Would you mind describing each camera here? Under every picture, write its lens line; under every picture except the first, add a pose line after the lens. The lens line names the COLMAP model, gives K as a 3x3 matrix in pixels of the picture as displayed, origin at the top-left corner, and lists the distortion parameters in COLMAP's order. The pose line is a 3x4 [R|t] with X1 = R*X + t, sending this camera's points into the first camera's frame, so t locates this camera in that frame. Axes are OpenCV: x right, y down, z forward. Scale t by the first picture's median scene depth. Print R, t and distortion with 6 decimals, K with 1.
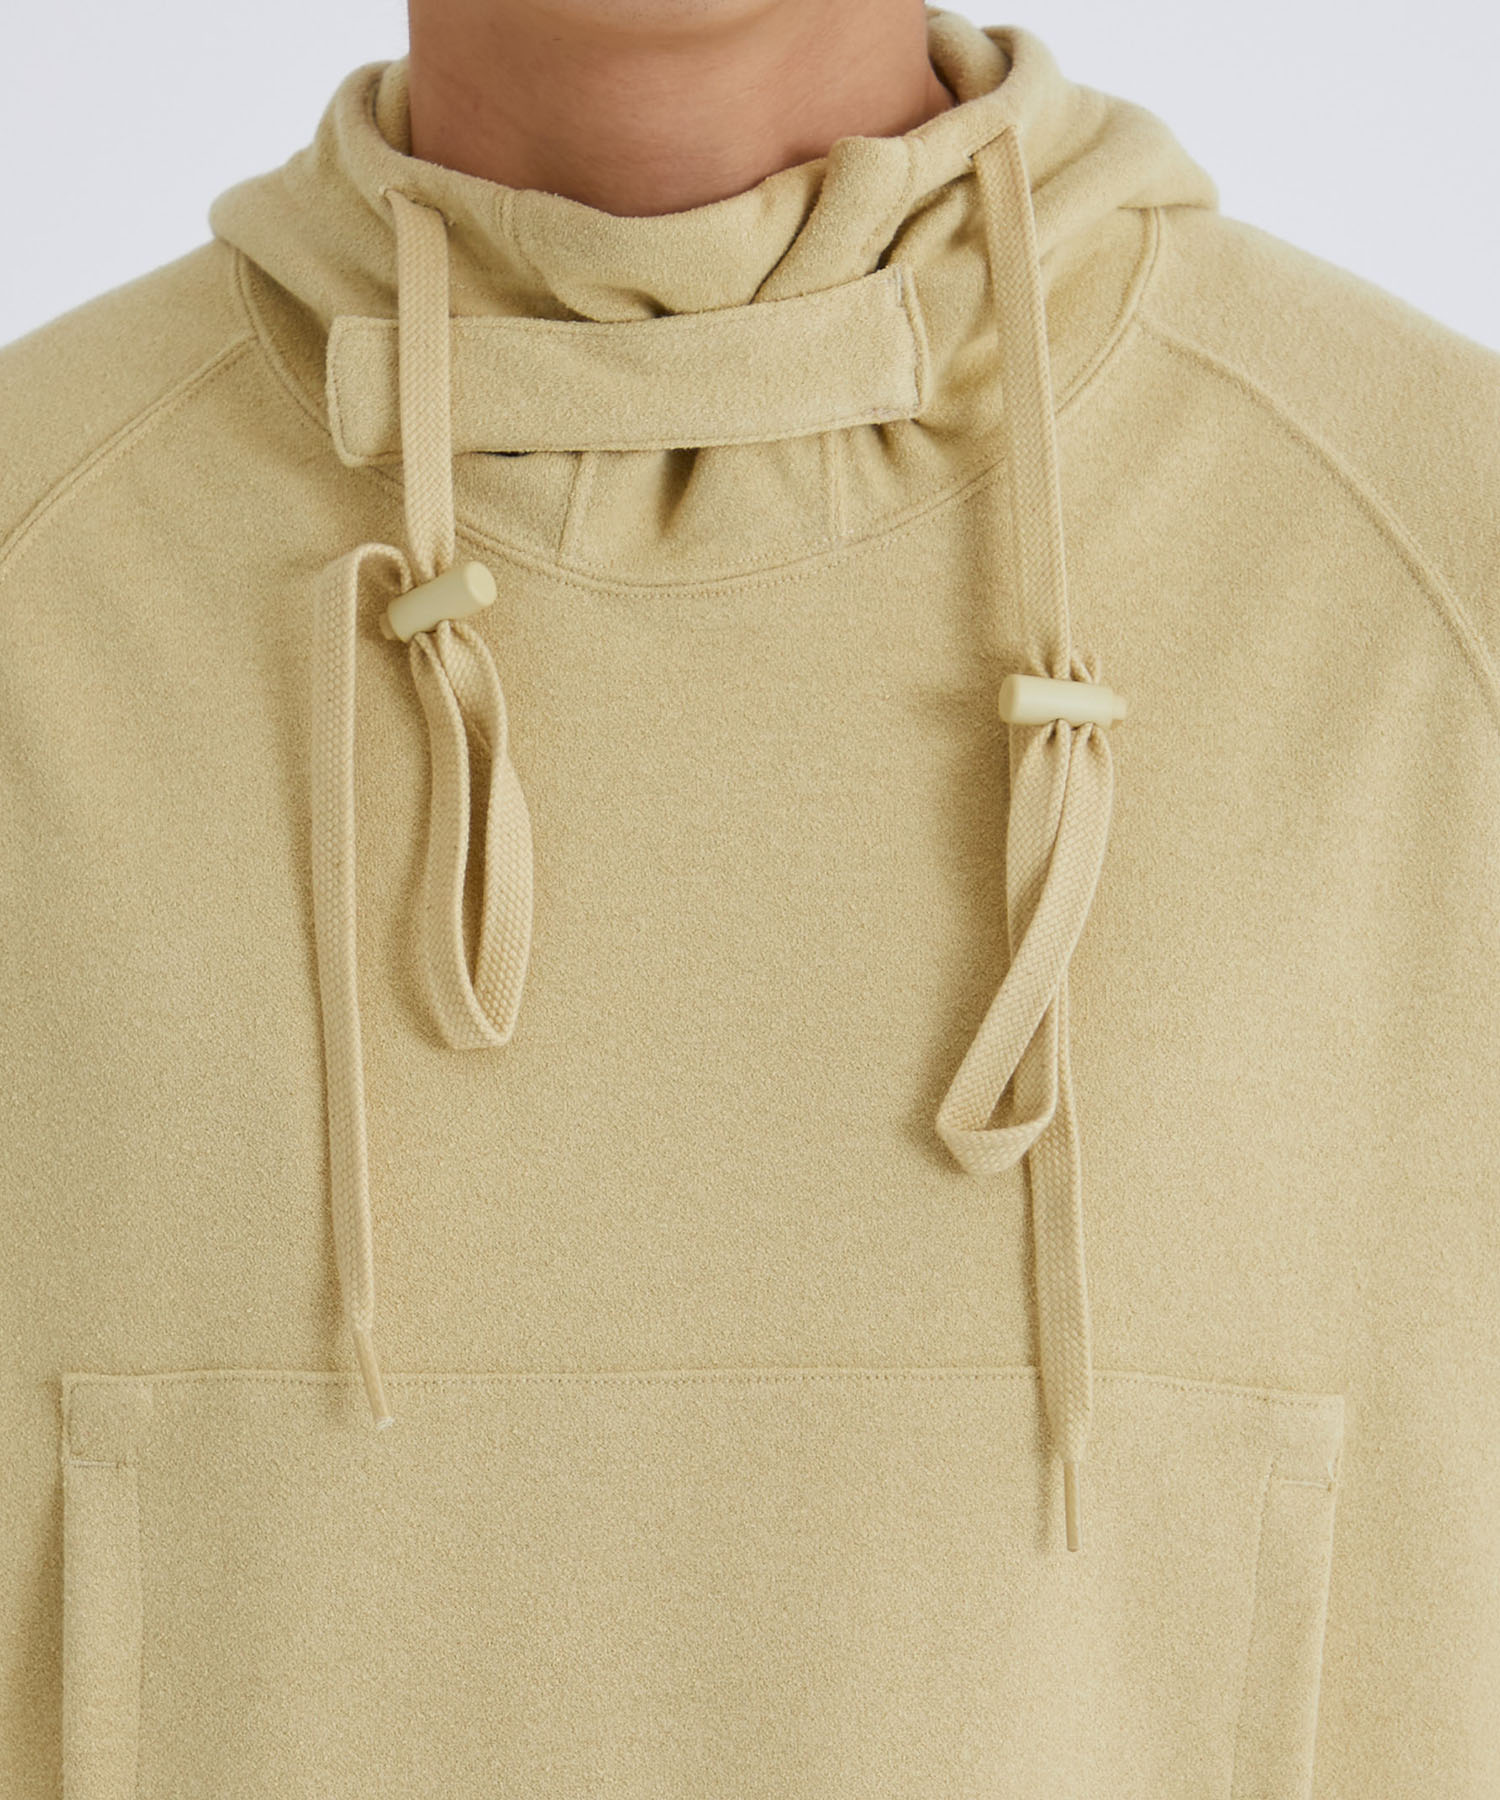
lens RADIAL K [[3789.6, 0, 618.5], [0, 3789.6, 996.7], [0, 0, 1]] dist [-0.752980, 9.227246]
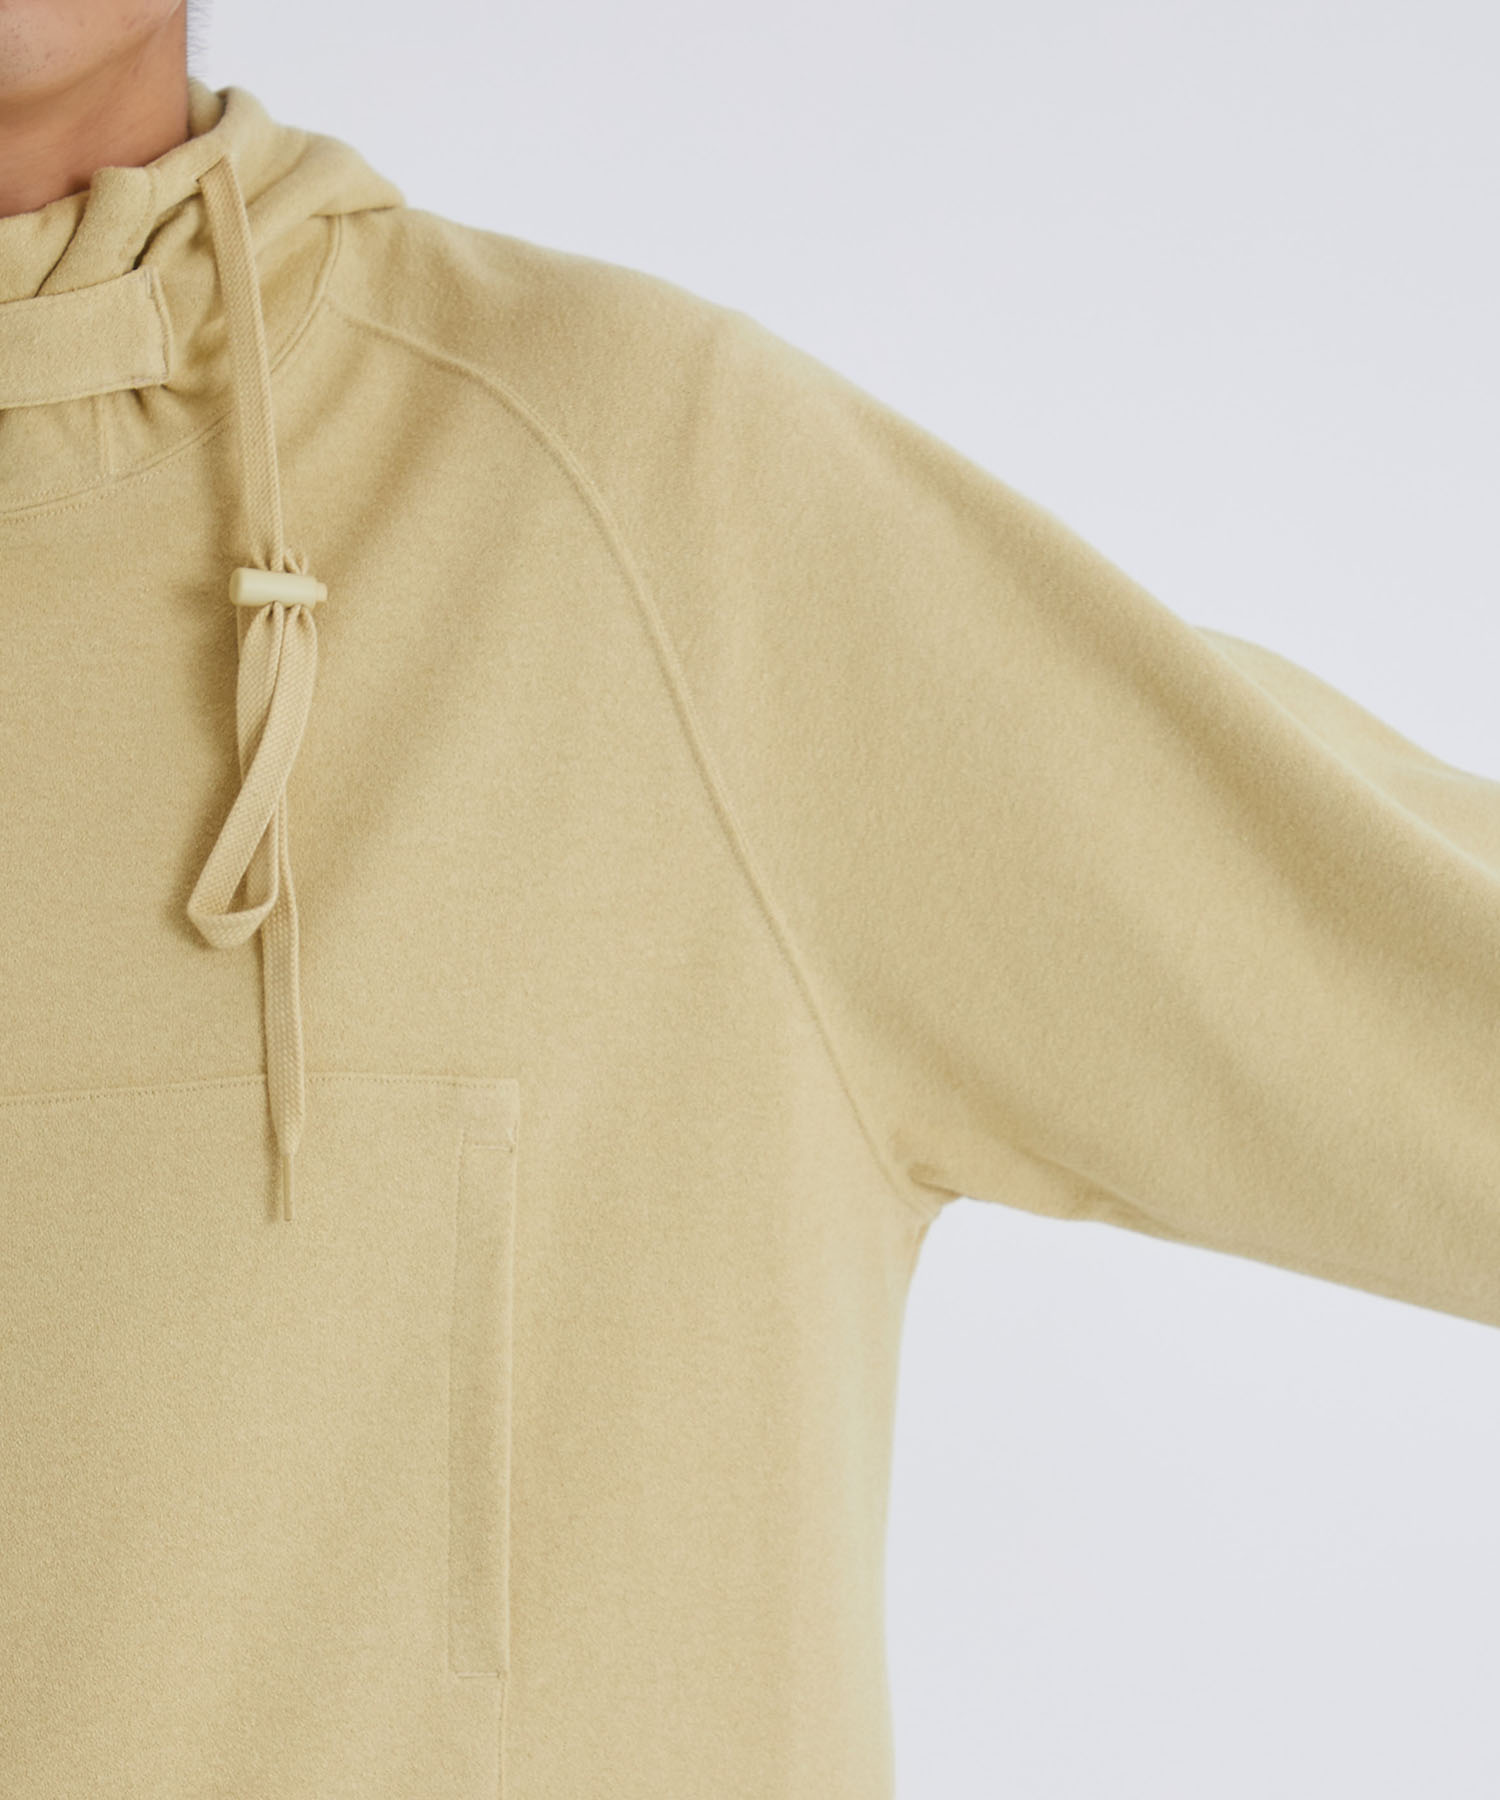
lens RADIAL K [[3789.6, 0, 618.5], [0, 3789.6, 996.7], [0, 0, 1]] dist [-0.752980, 9.227246]
pose [[0.979256, -0.035567, 0.199482, -0.033865], [0.015380, 0.994681, 0.101851, -0.069830], [-0.202043, -0.096670, 0.974594, -0.338425]]
